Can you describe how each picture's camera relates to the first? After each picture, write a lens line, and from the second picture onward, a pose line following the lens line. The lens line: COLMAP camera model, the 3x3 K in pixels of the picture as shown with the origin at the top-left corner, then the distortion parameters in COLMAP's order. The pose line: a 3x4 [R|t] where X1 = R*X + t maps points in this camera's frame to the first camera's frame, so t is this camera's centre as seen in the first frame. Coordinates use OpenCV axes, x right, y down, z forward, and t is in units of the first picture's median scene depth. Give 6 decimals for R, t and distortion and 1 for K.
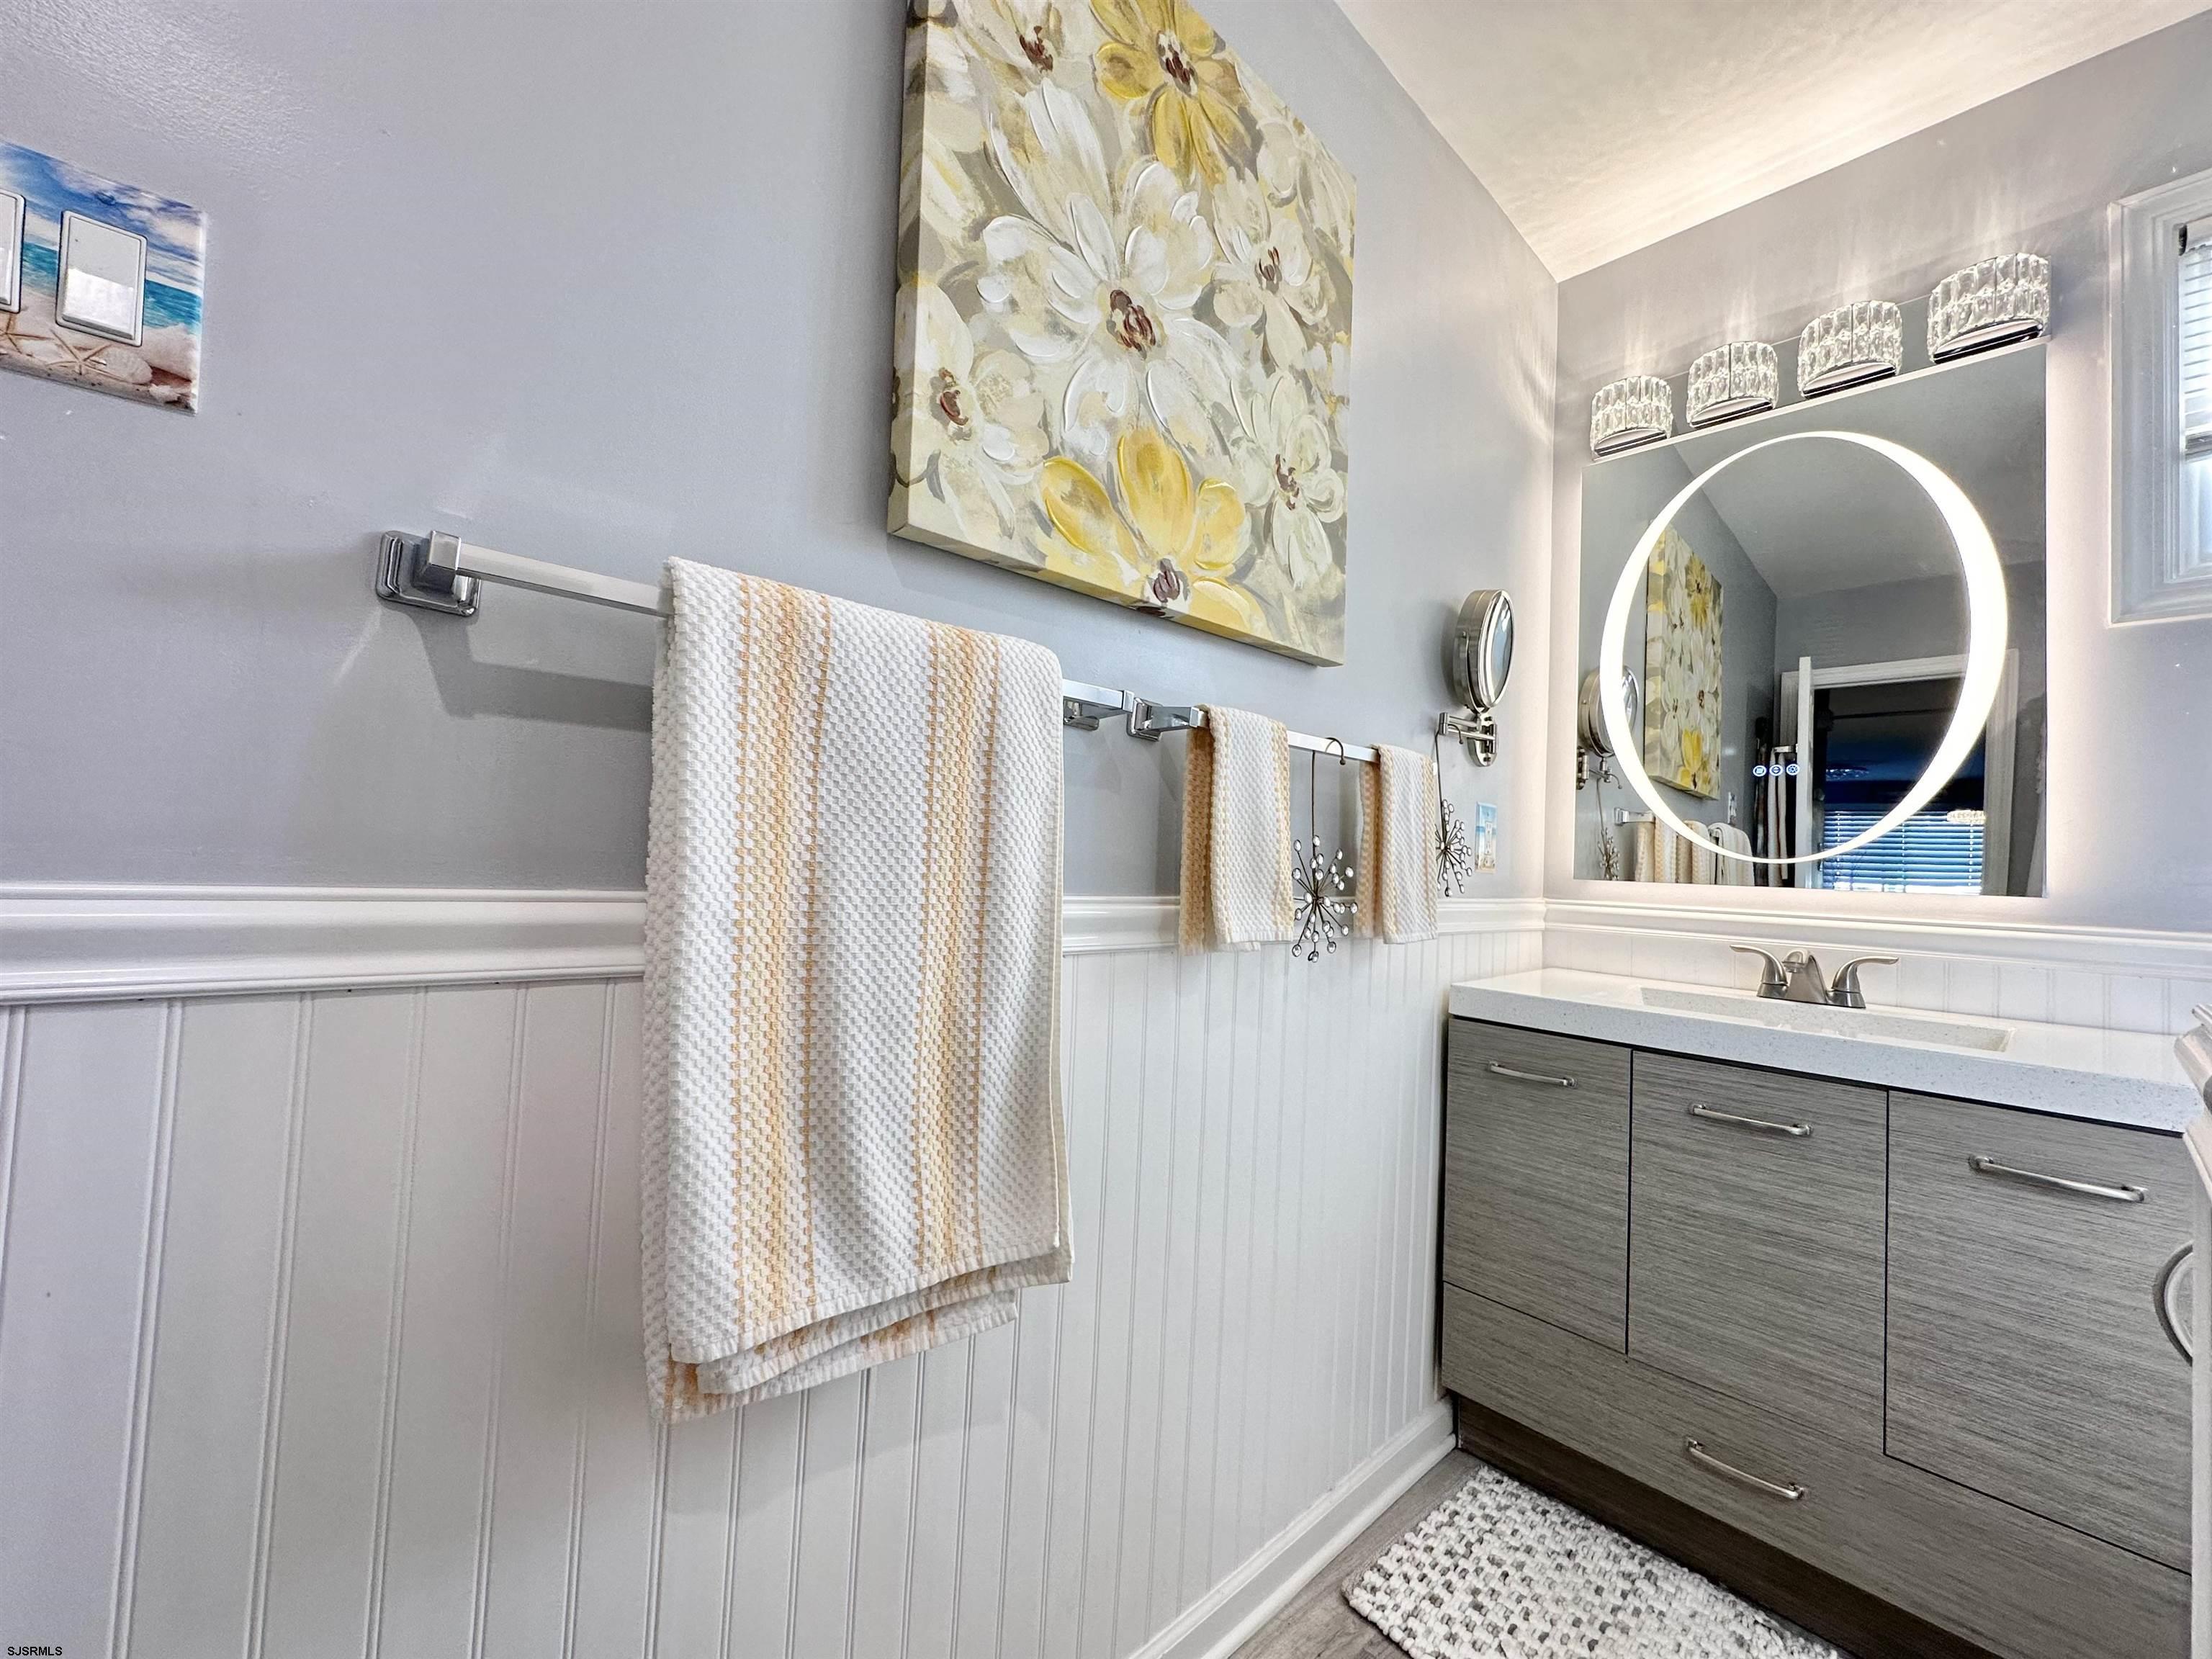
lens RADIAL K [[893.2, 0, 1106.4], [0, 893.2, 826.7], [0, 0, 1]] dist [-0.009534, 0.003353]
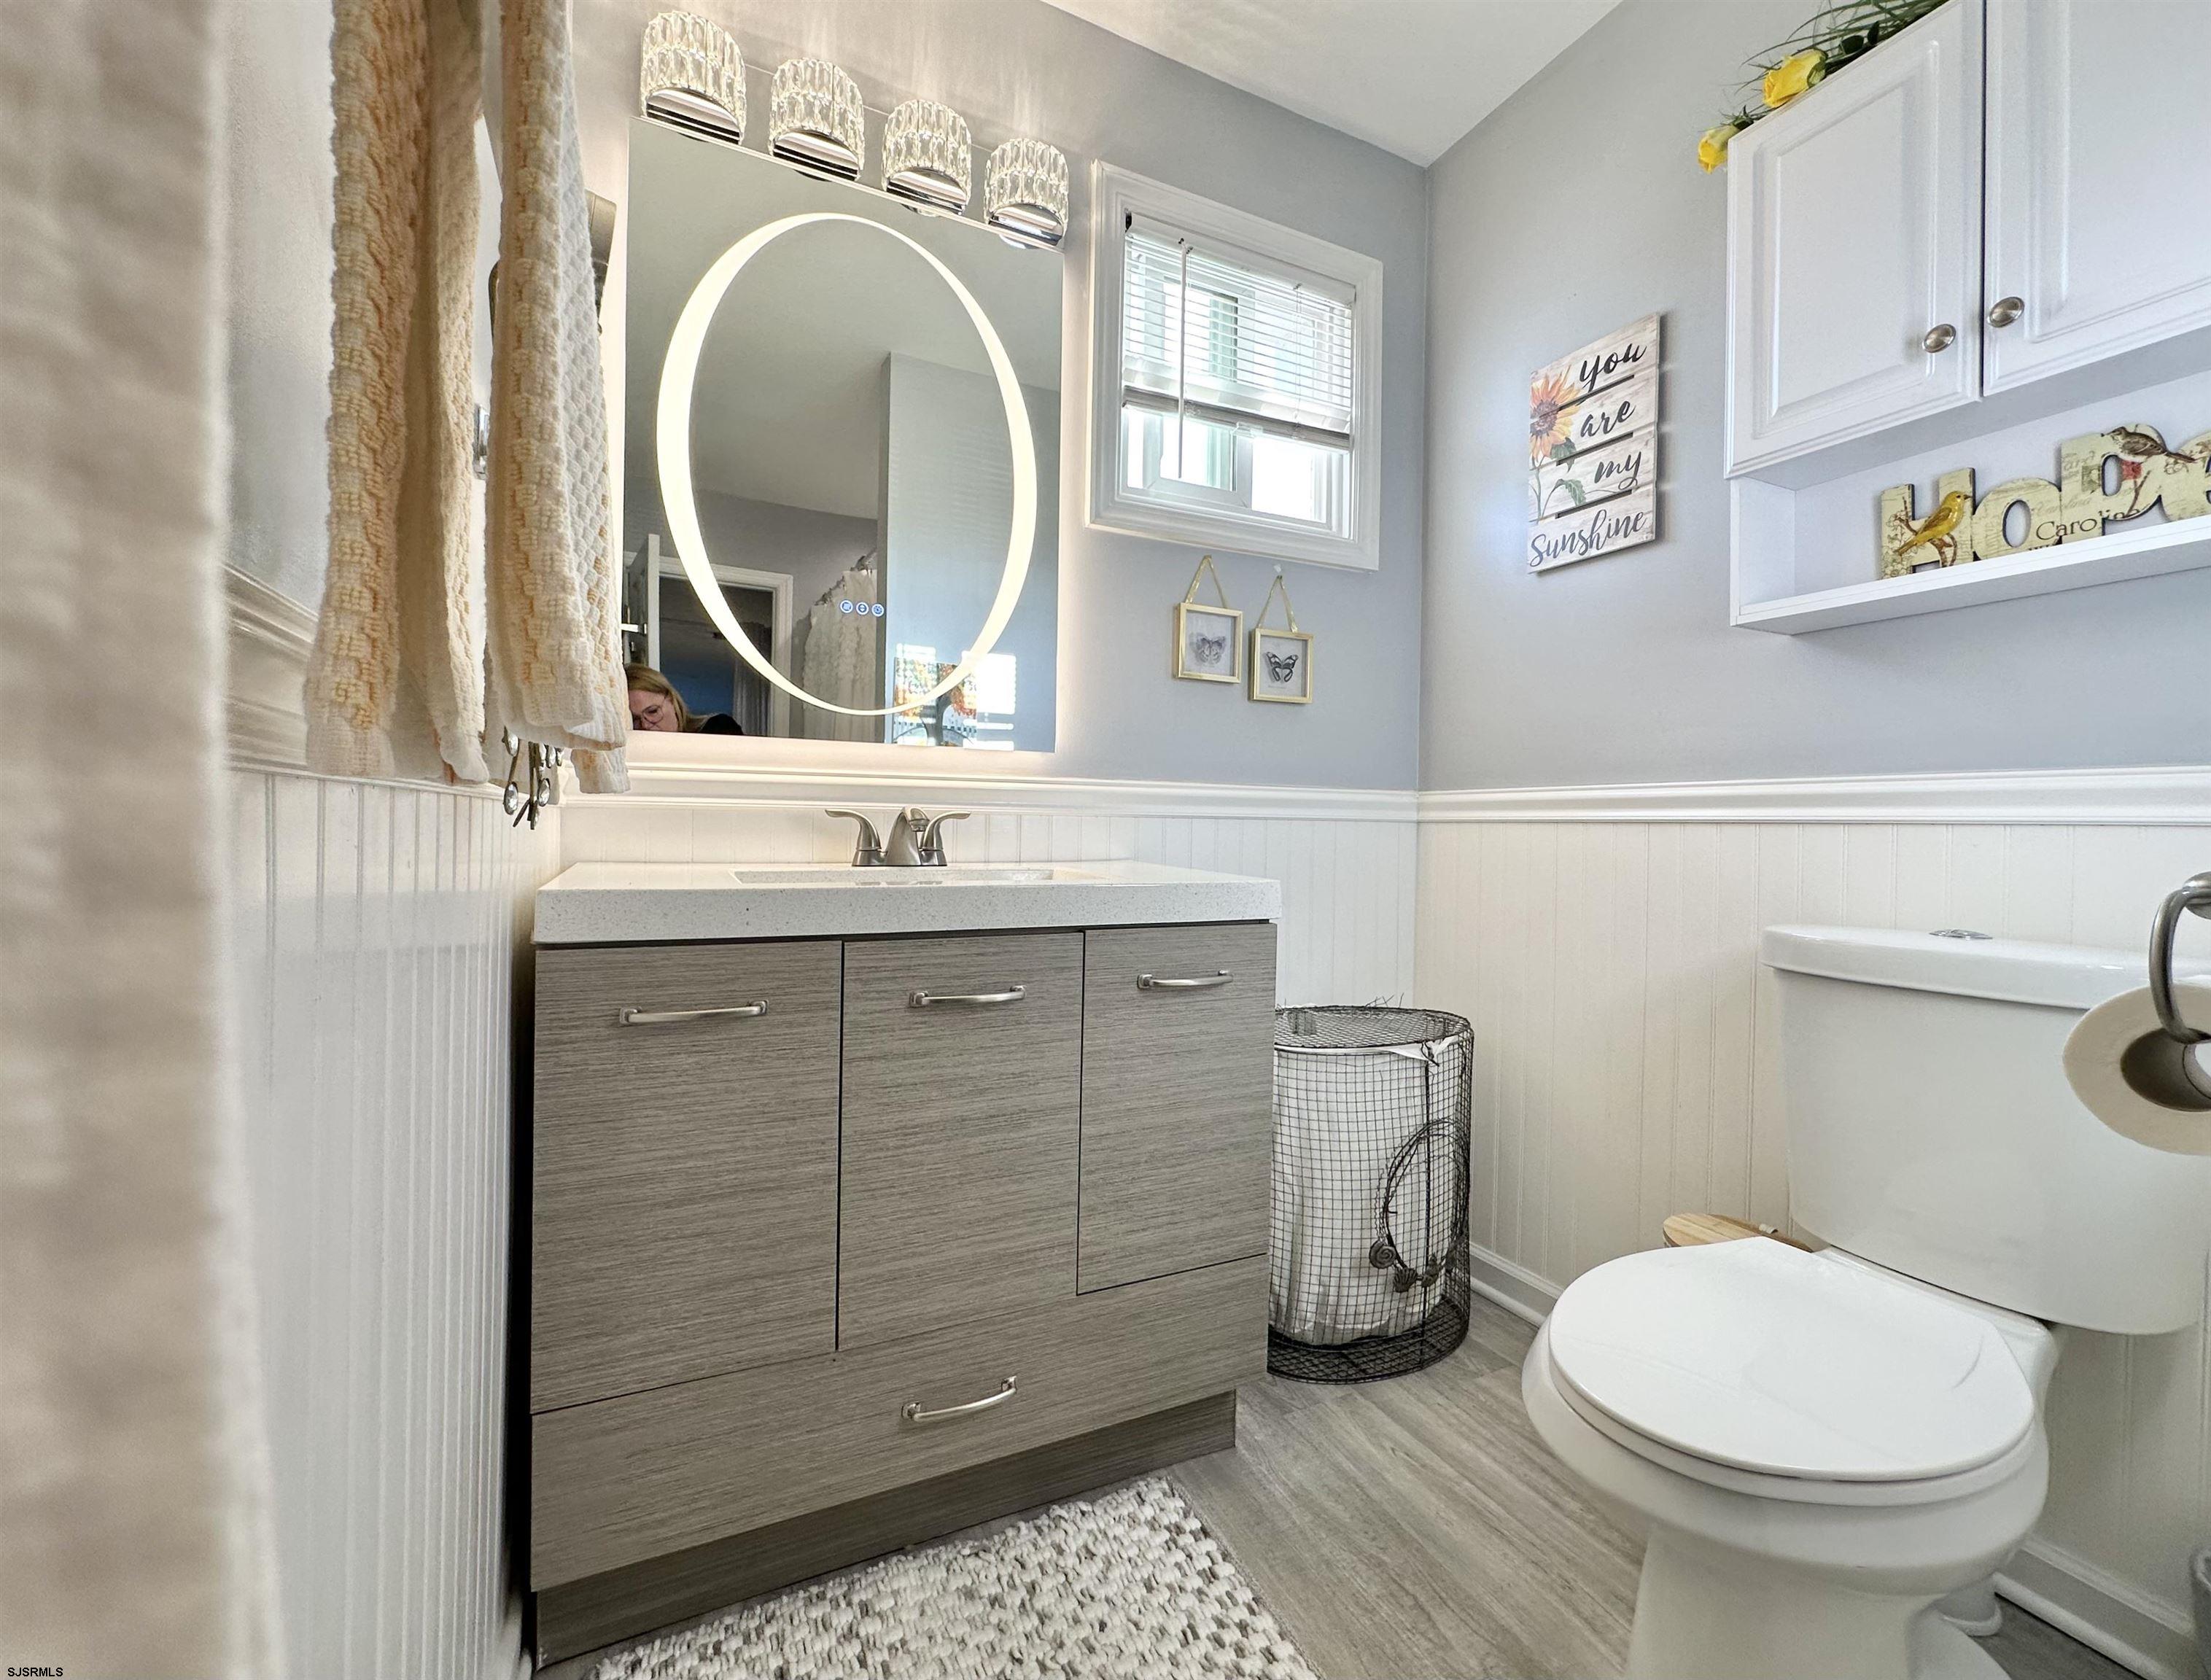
lens RADIAL K [[928.5, 0, 1113.7], [0, 928.5, 829.4], [0, 0, 1]] dist [-0.003260, 0.000045]
pose [[0.296424, -0.043175, 0.954080, -0.062513], [-0.039415, 0.997574, 0.057389, 0.107068], [-0.954243, -0.054617, 0.294003, 0.570852]]
